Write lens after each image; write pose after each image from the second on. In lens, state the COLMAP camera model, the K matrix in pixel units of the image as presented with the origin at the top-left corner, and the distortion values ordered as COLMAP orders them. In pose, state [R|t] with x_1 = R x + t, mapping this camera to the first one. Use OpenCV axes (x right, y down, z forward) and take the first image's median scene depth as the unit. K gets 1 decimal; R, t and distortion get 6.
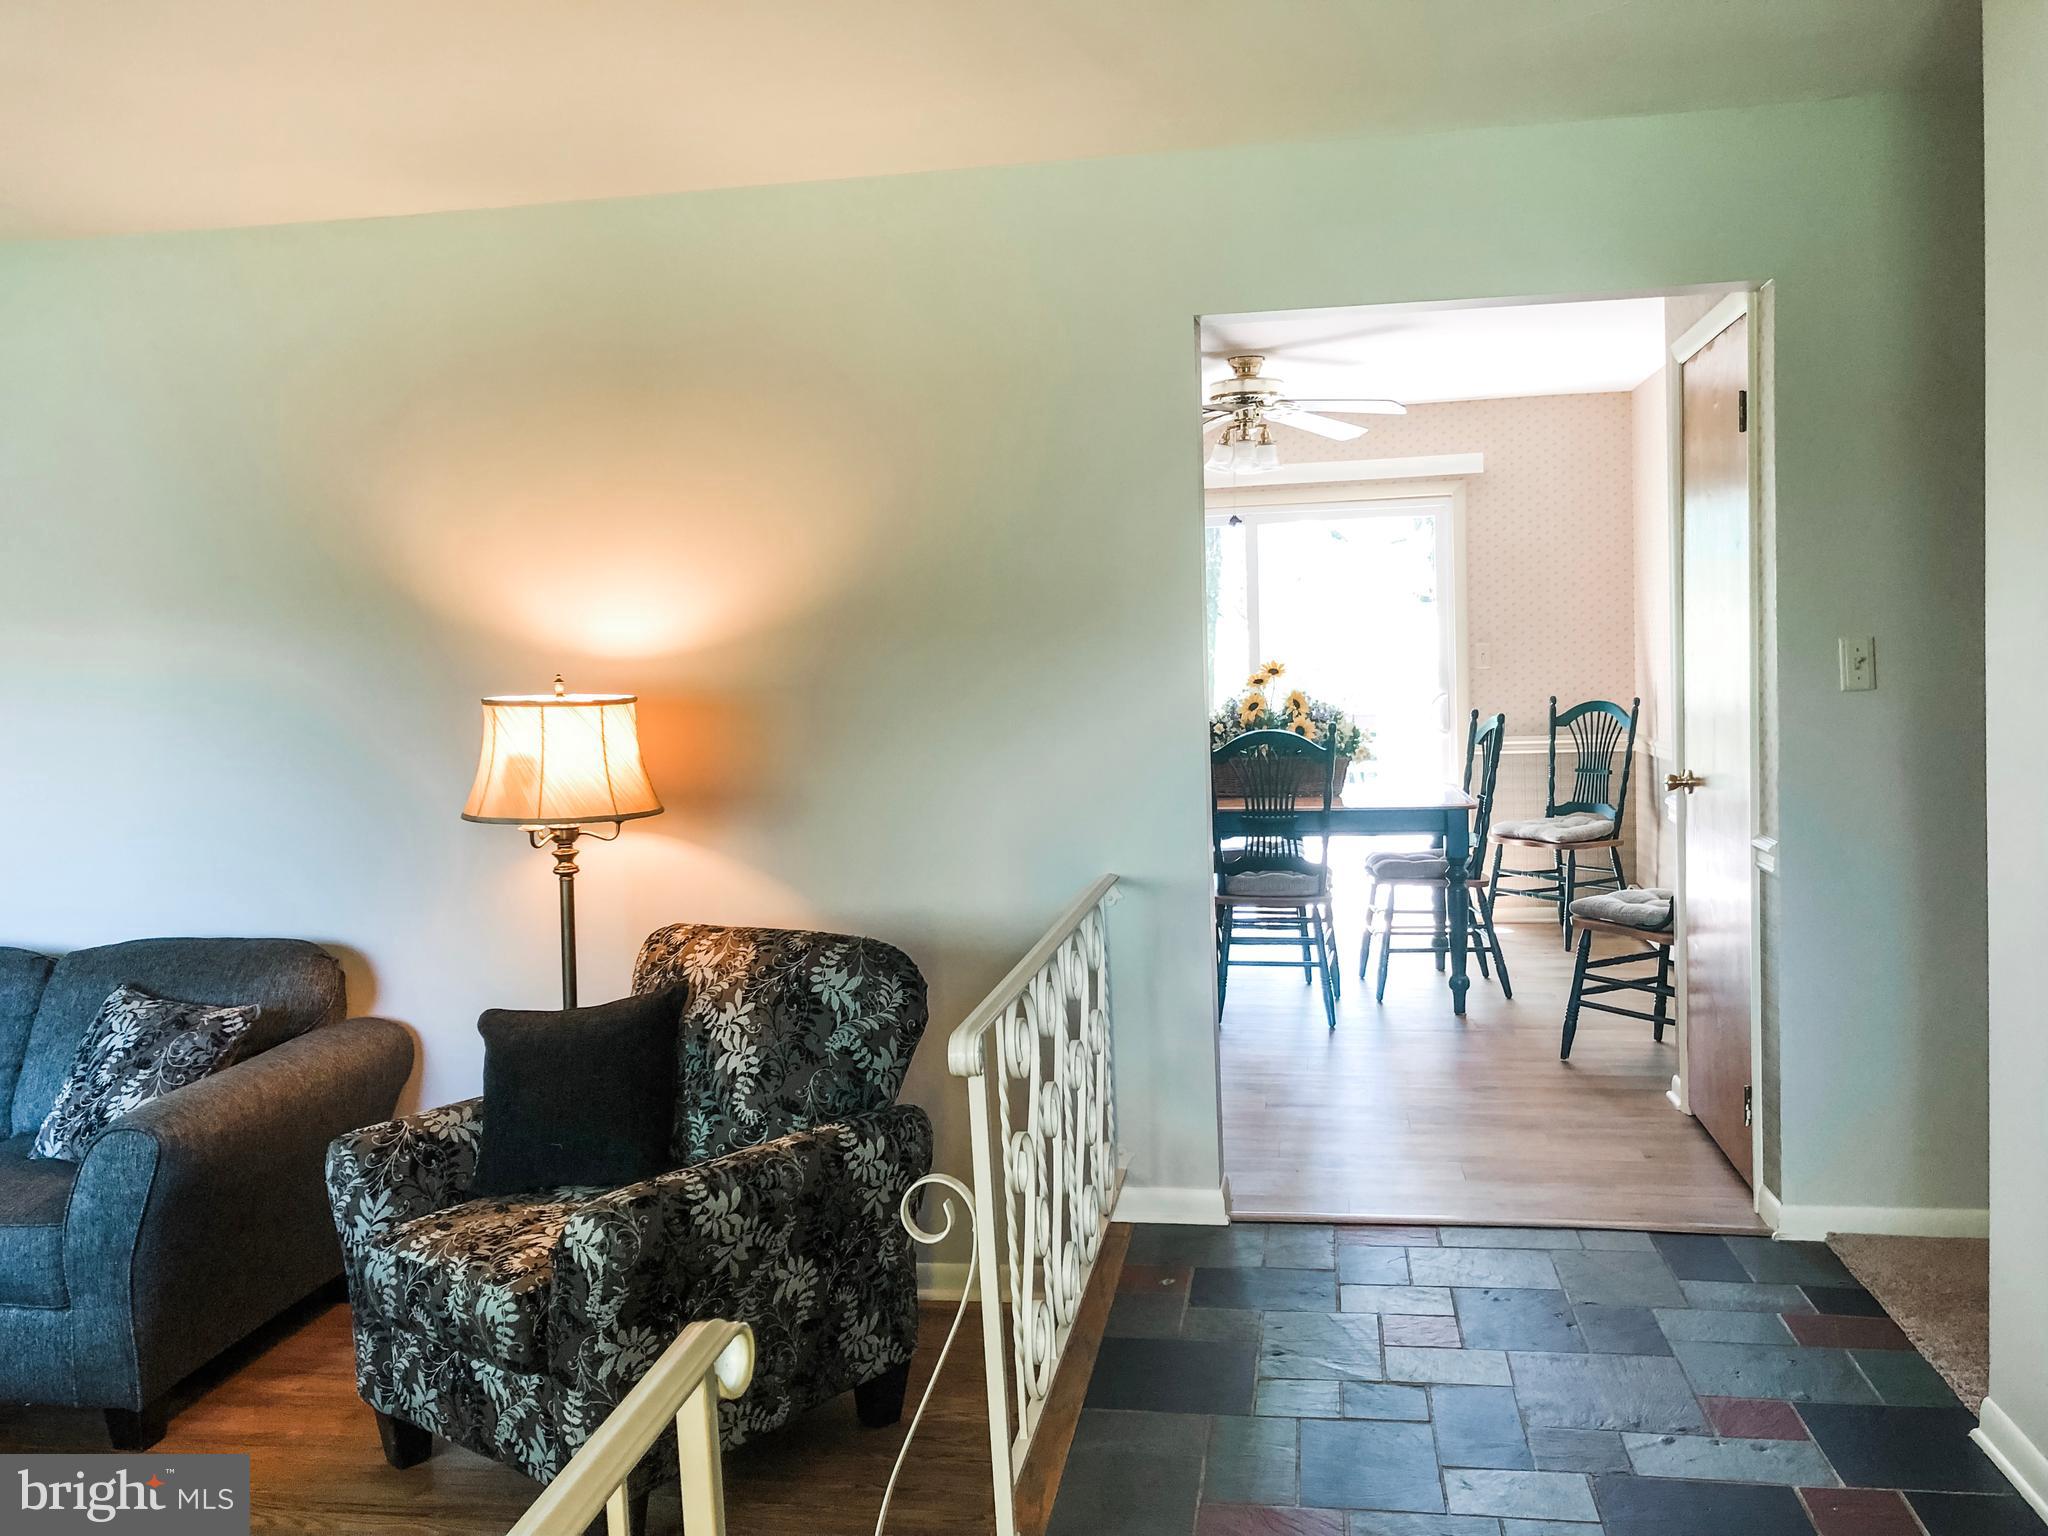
lens RADIAL K [[1709.4, 0, 1019.1], [0, 1709.4, 768.3], [0, 0, 1]] dist [0.052445, -0.015418]
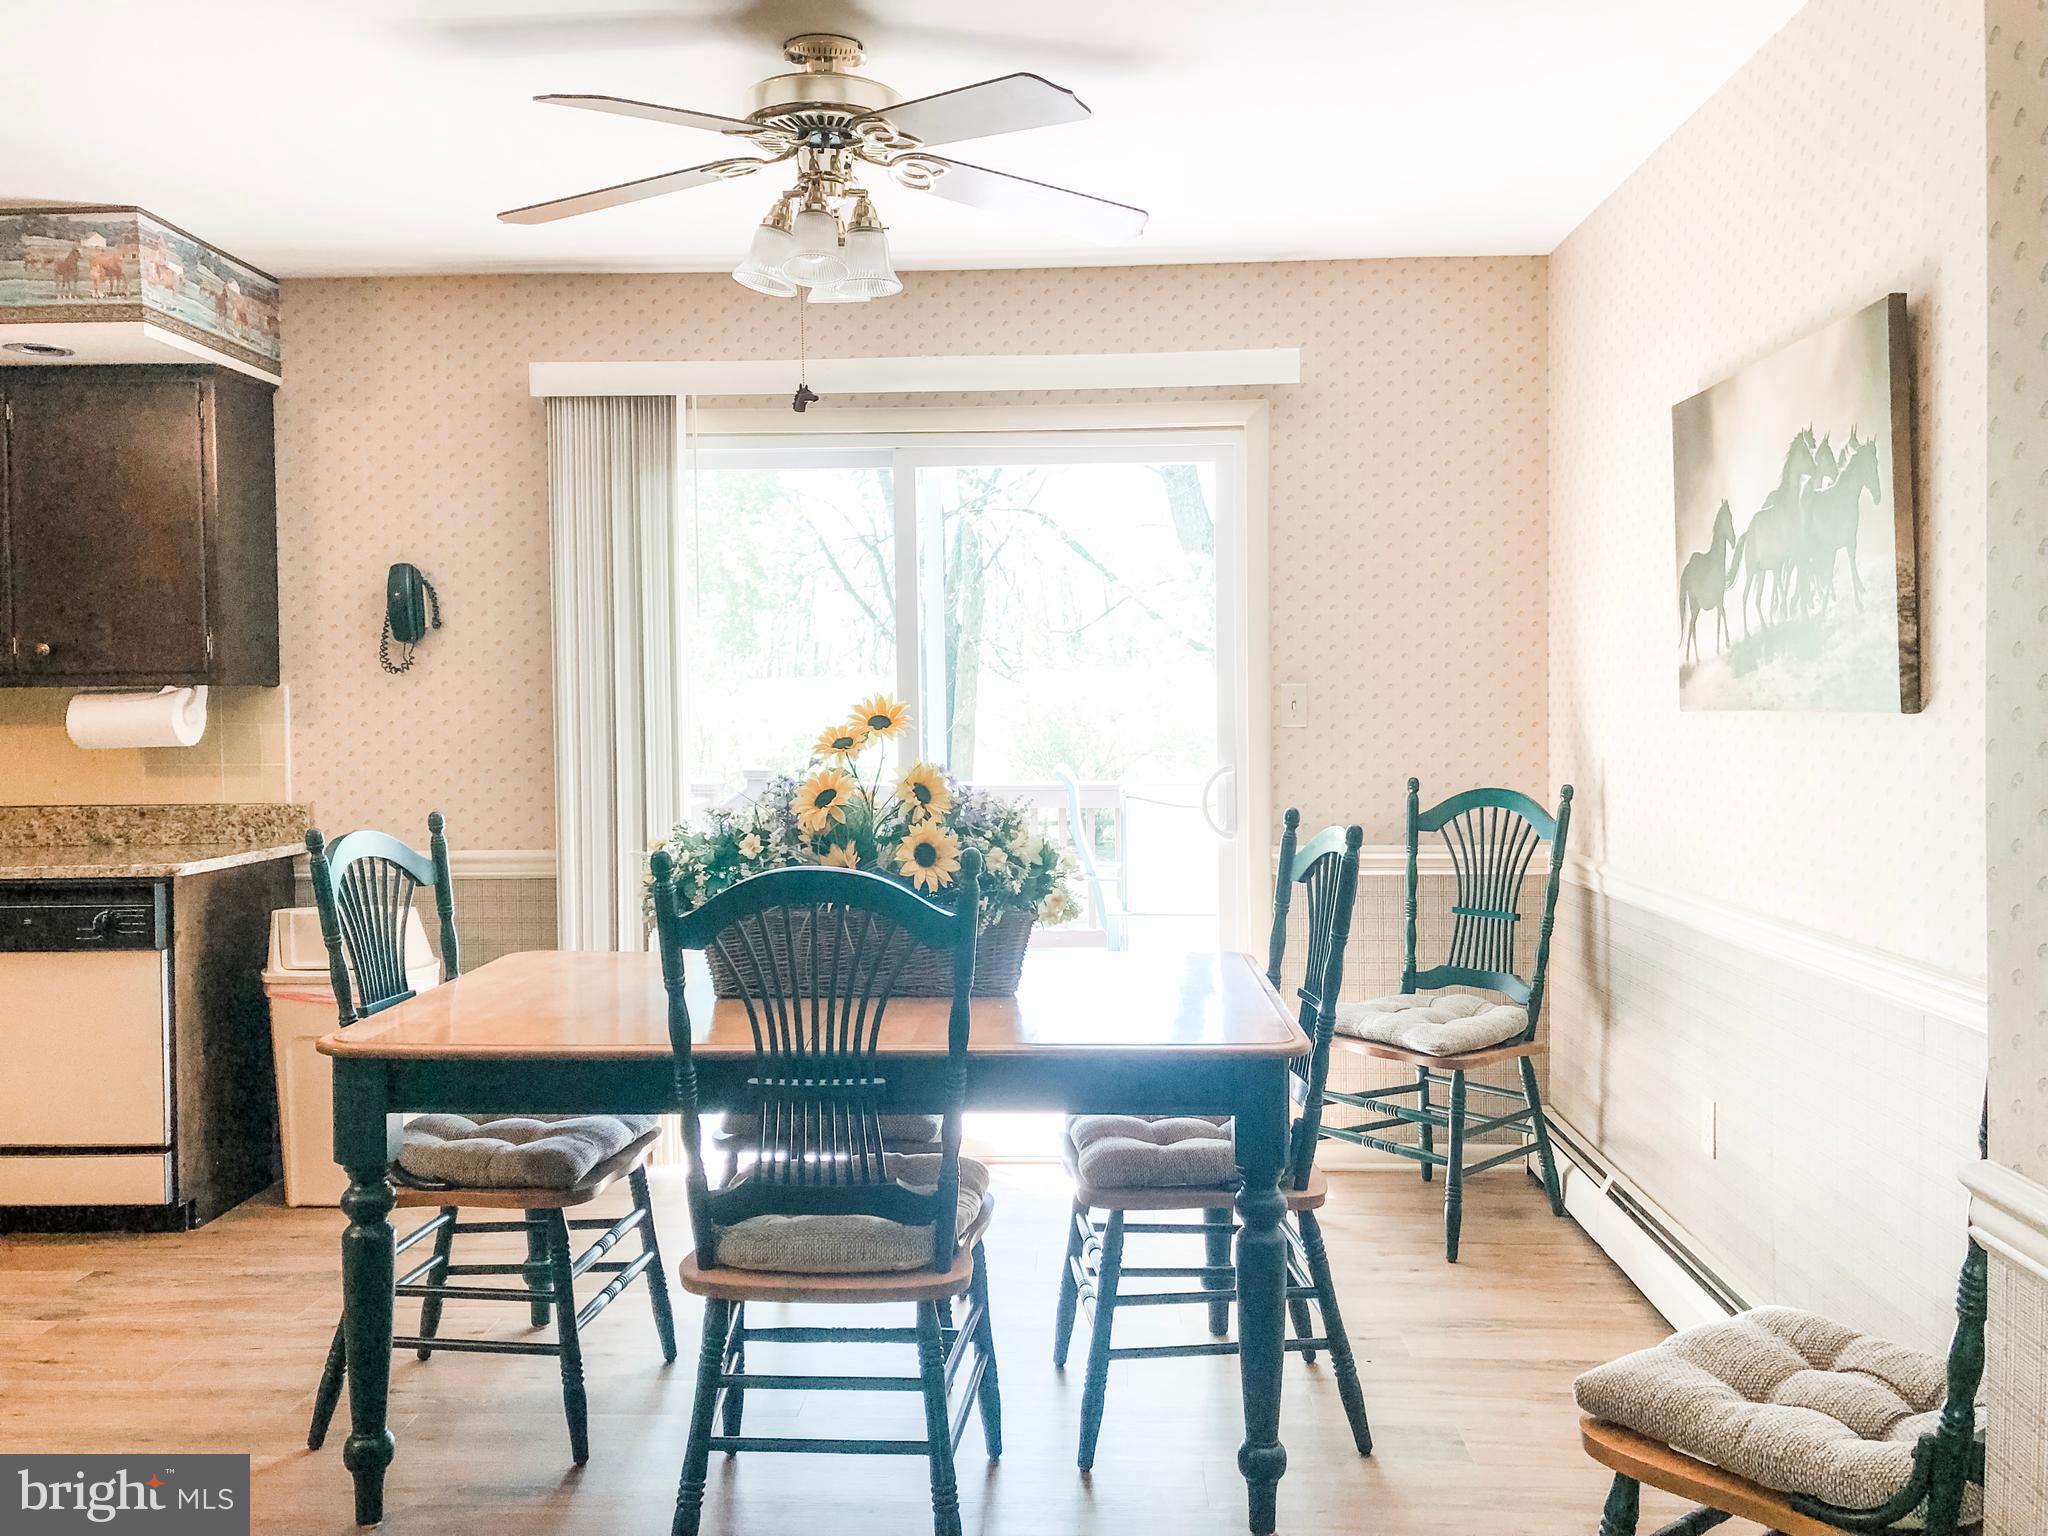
lens RADIAL K [[1709.4, 0, 1023.4], [0, 1709.4, 748.9], [0, 0, 1]] dist [0.052445, -0.015418]
pose [[0.991477, 0.021180, 0.128547, 0.126020], [-0.016090, 0.999050, -0.040503, -0.030529], [-0.129283, 0.038090, 0.990876, 0.523774]]
